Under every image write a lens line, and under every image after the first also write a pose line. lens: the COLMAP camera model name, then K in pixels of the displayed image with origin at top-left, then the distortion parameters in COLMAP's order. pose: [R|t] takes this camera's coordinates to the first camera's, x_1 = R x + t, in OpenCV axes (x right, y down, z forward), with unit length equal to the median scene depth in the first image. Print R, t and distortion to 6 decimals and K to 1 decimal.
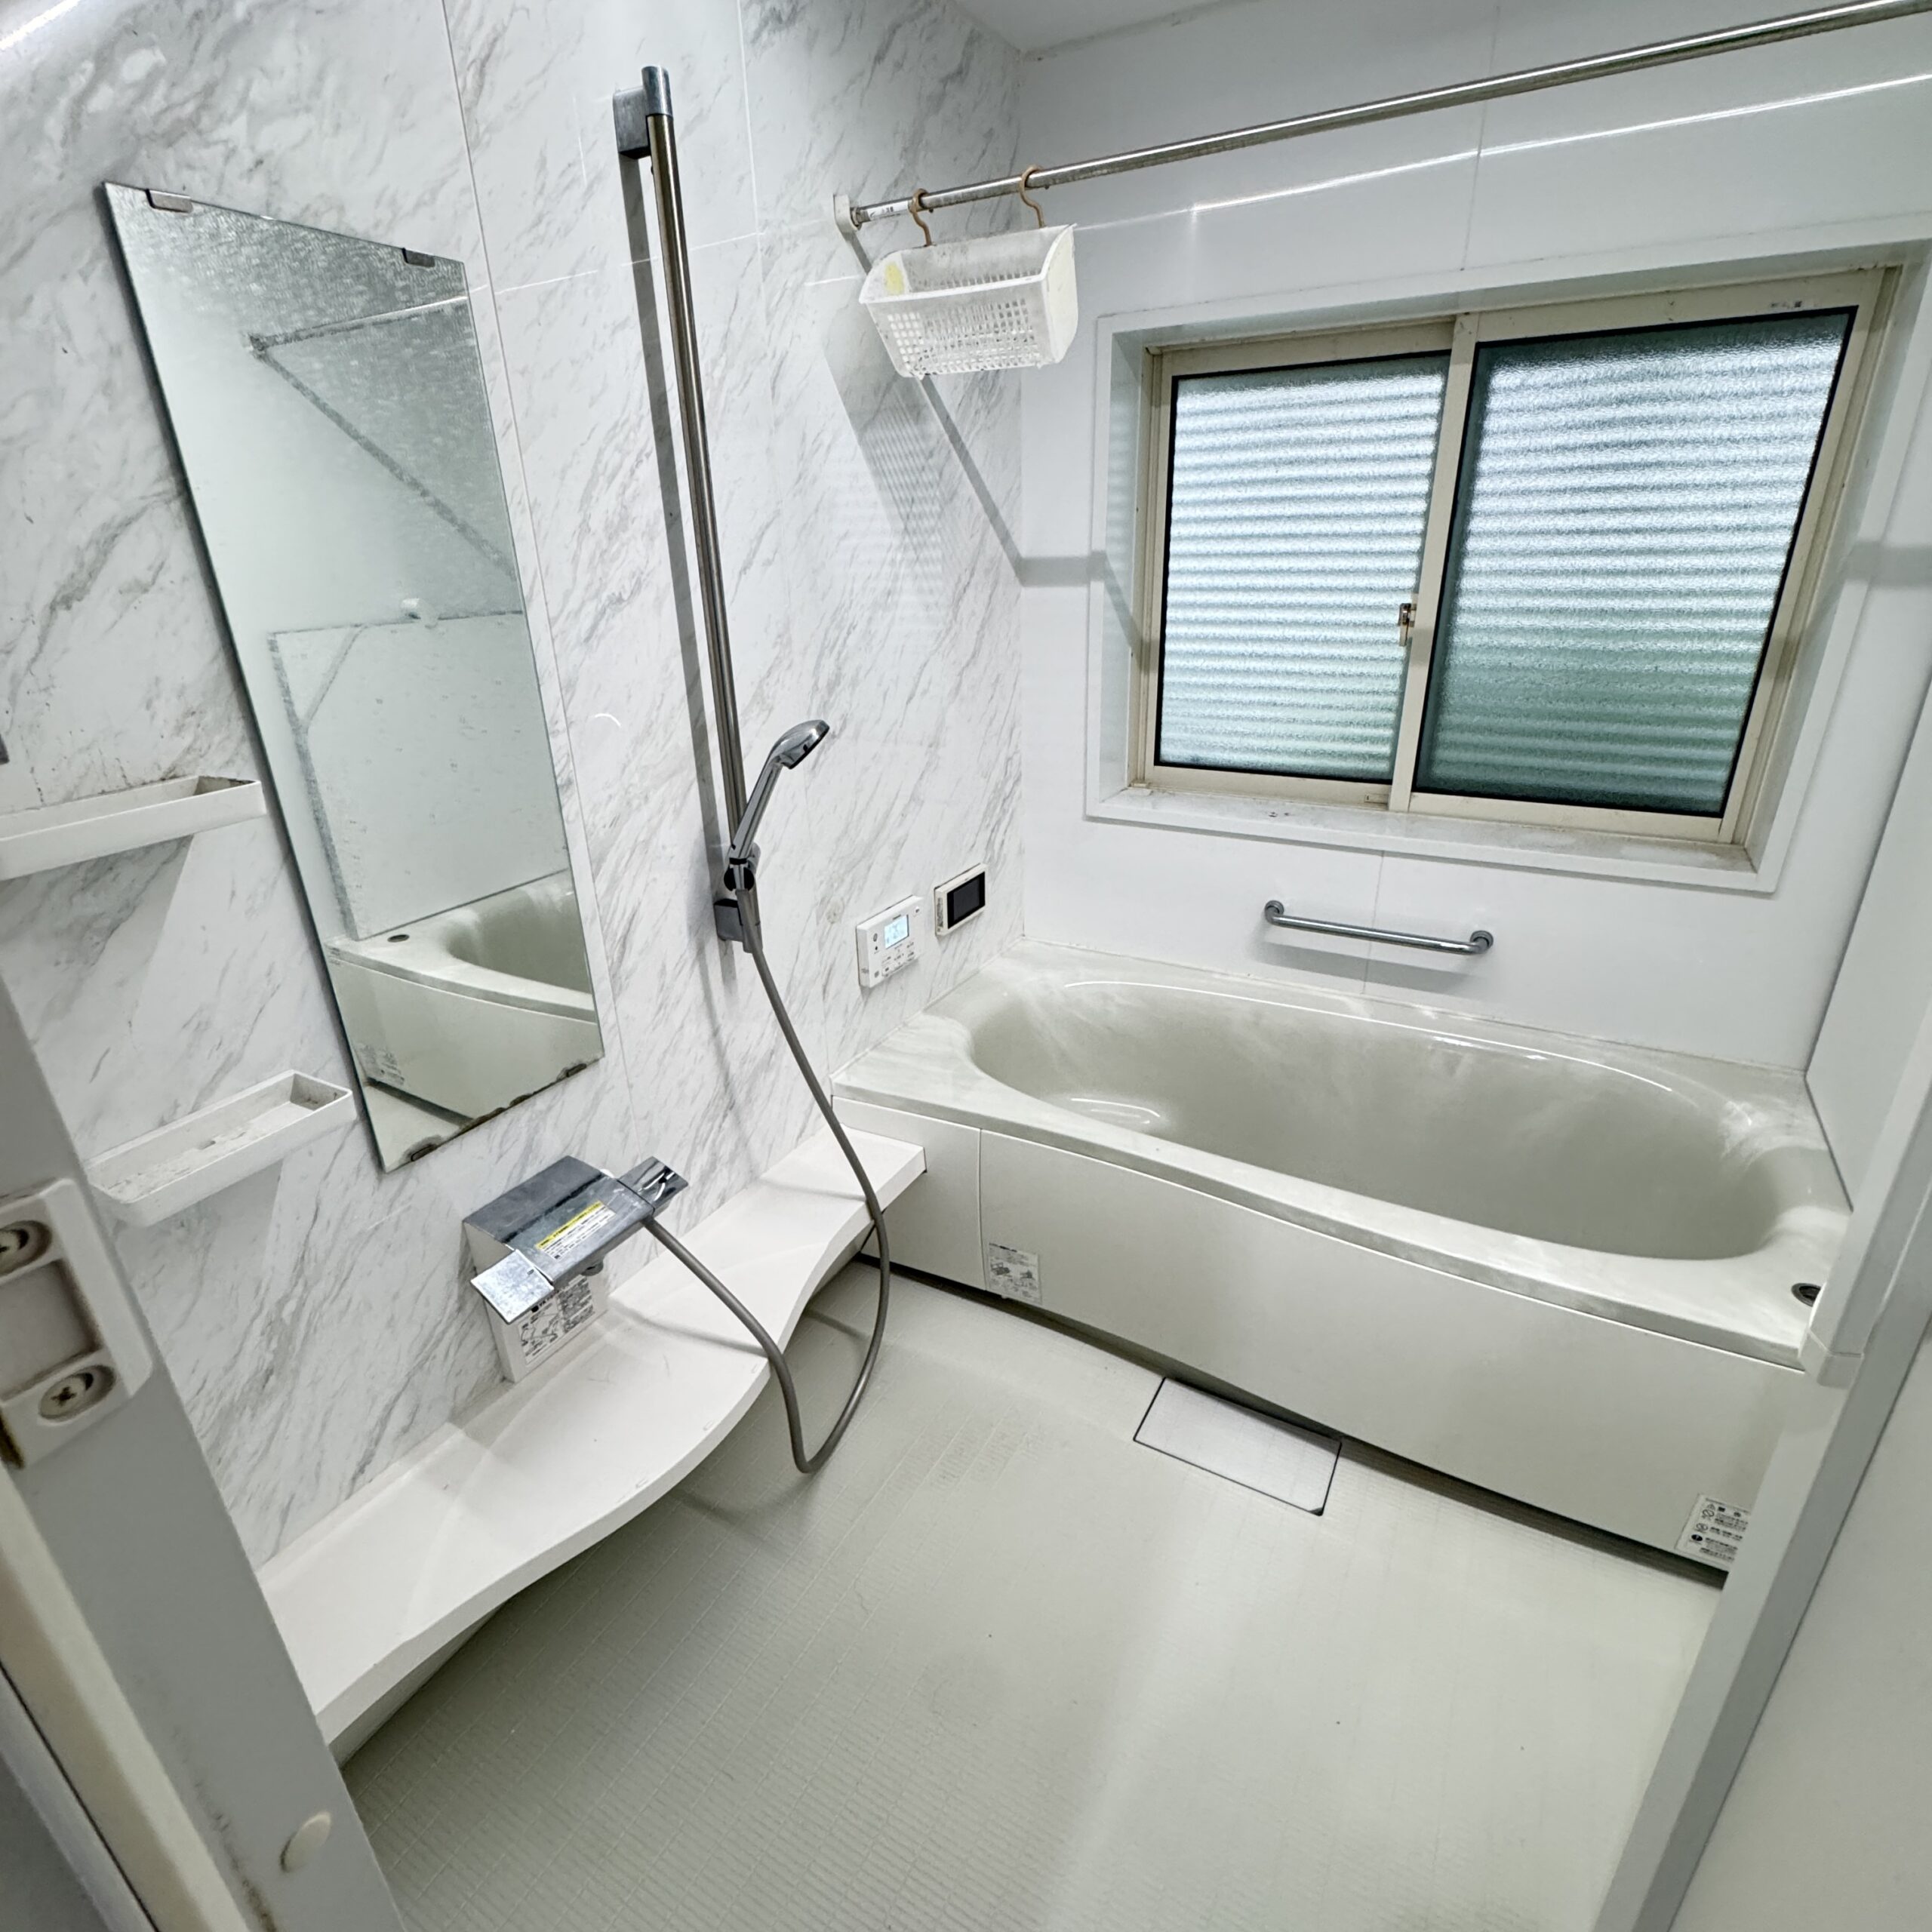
lens RADIAL K [[1024.2, 0, 965.1], [0, 1024.2, 961.5], [0, 0, 1]] dist [-0.000186, -0.000854]
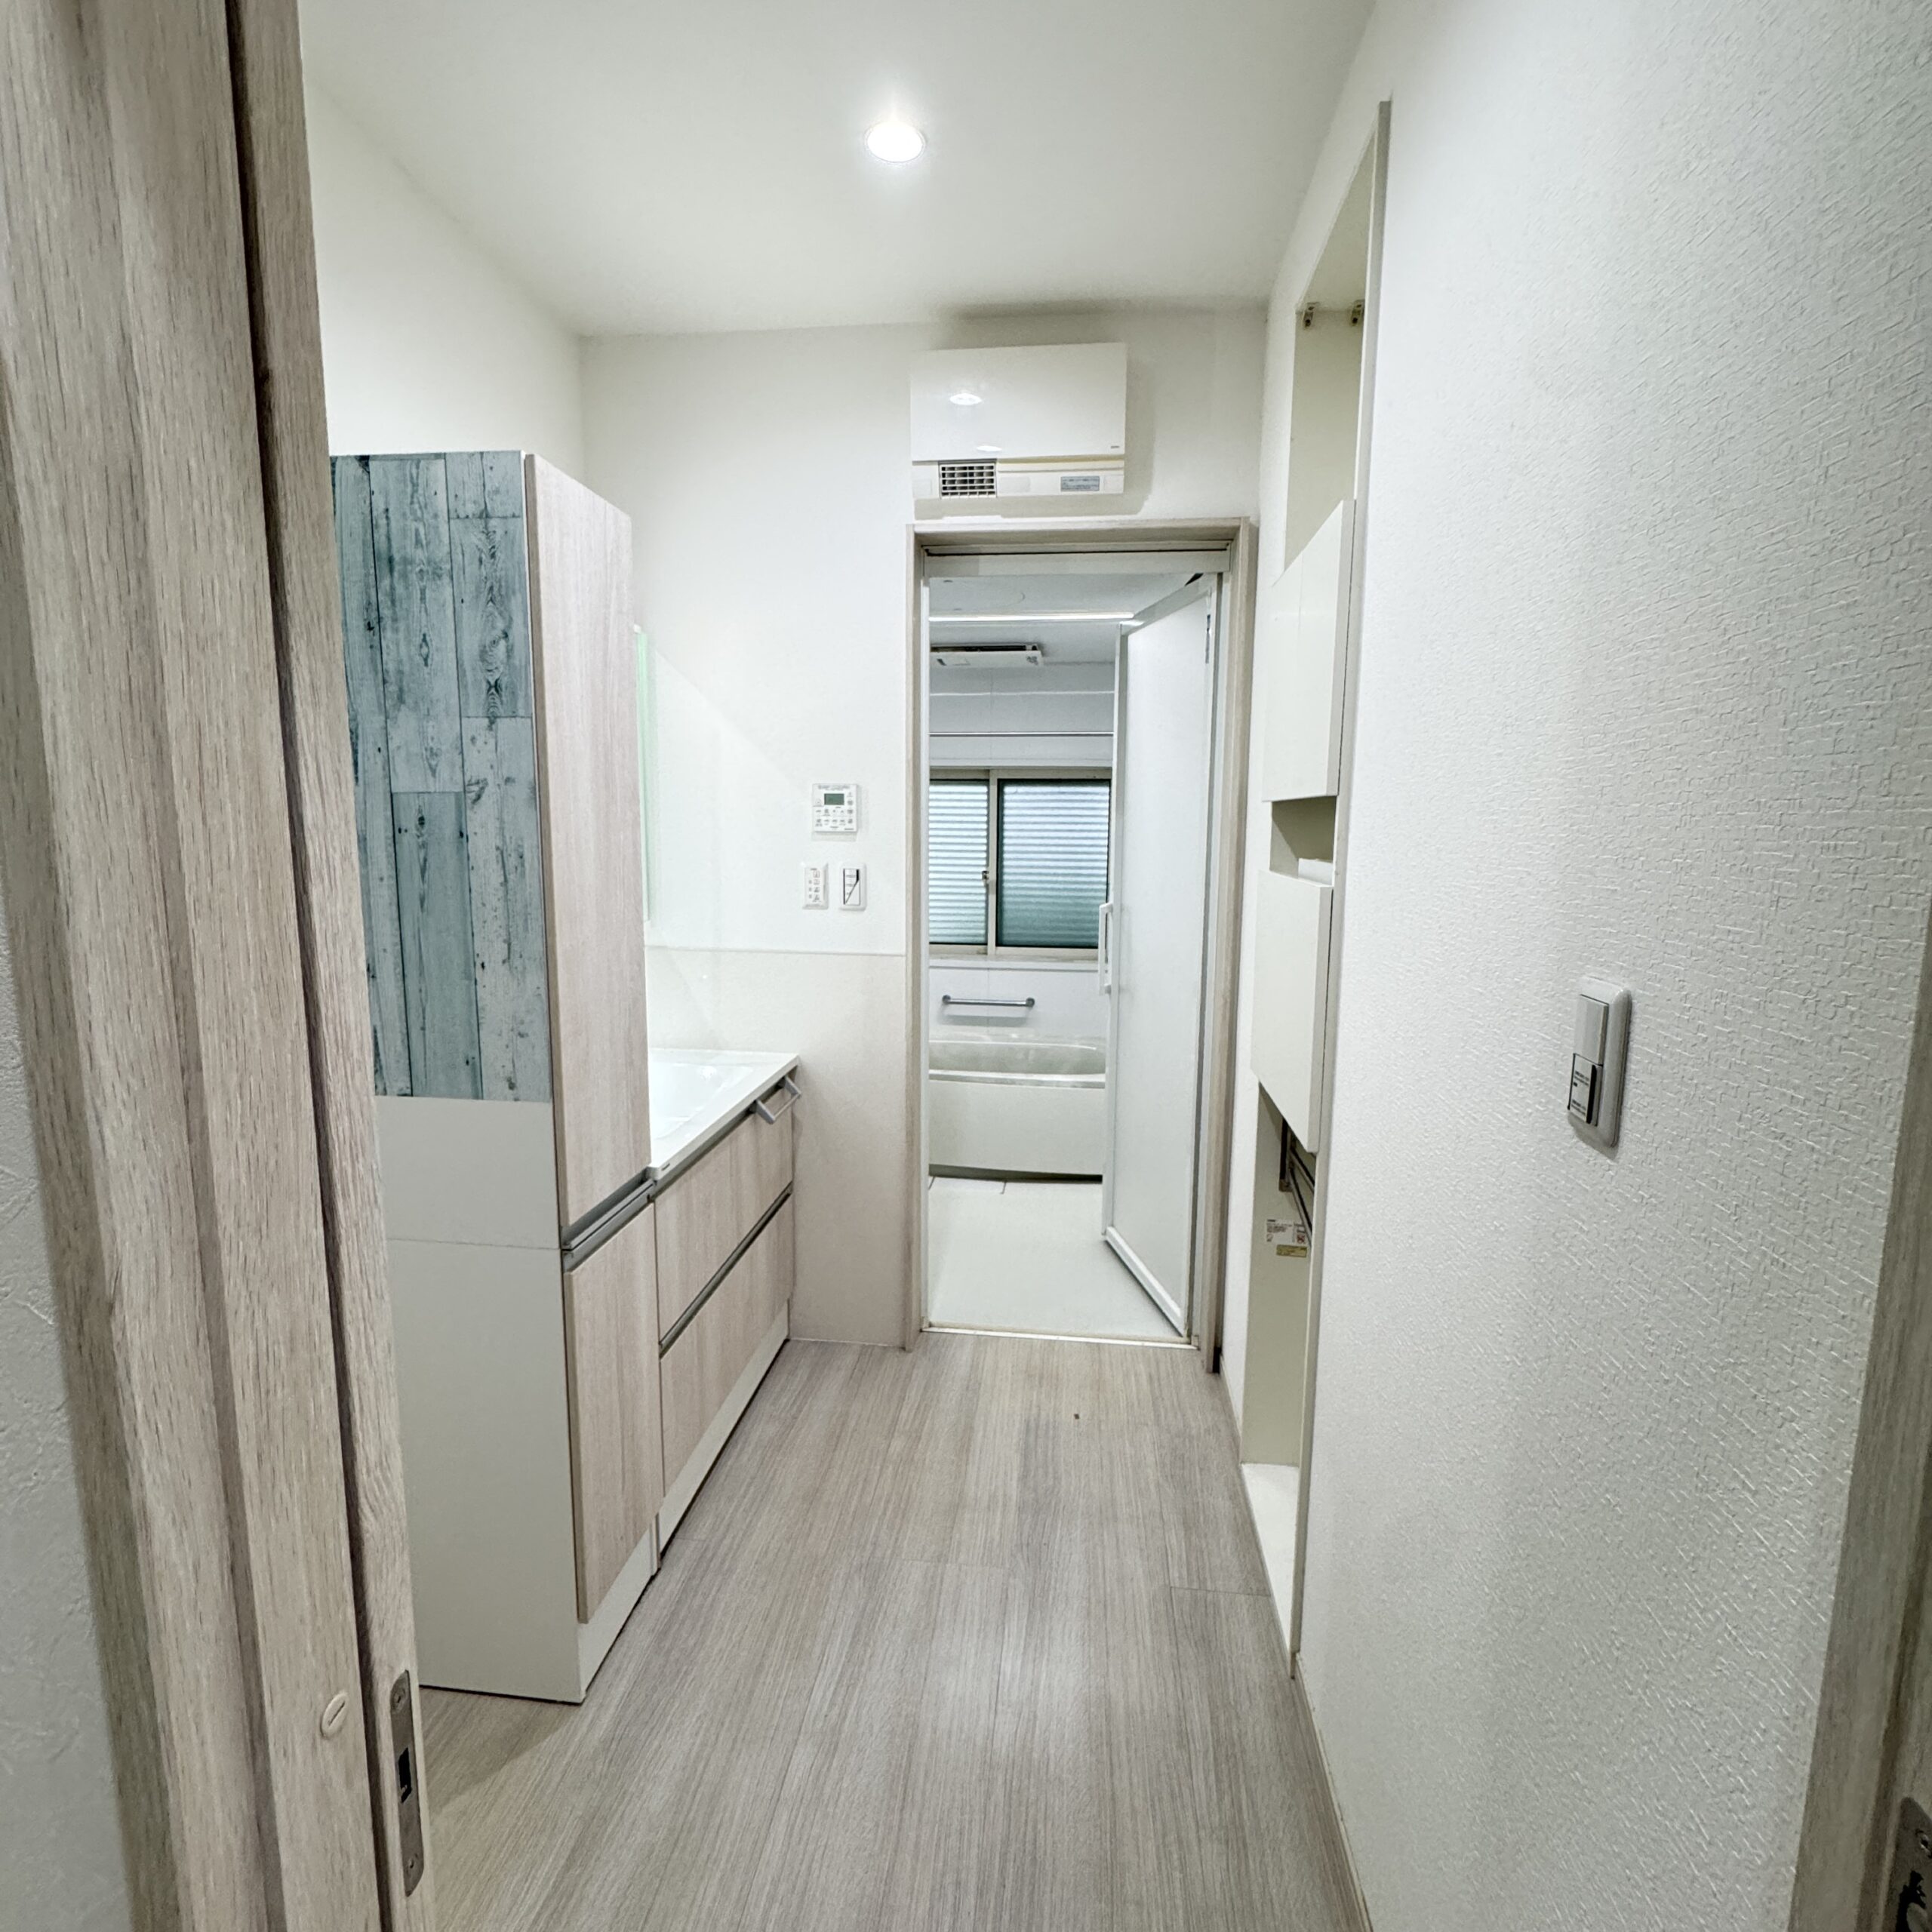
lens RADIAL K [[1024.2, 0, 965.0], [0, 1024.2, 970.2], [0, 0, 1]] dist [-0.000186, -0.000854]
pose [[0.919524, -0.019520, 0.392549, -0.567190], [0.122308, 0.963386, -0.238597, 0.450065], [-0.373518, 0.267407, 0.888244, -1.073607]]
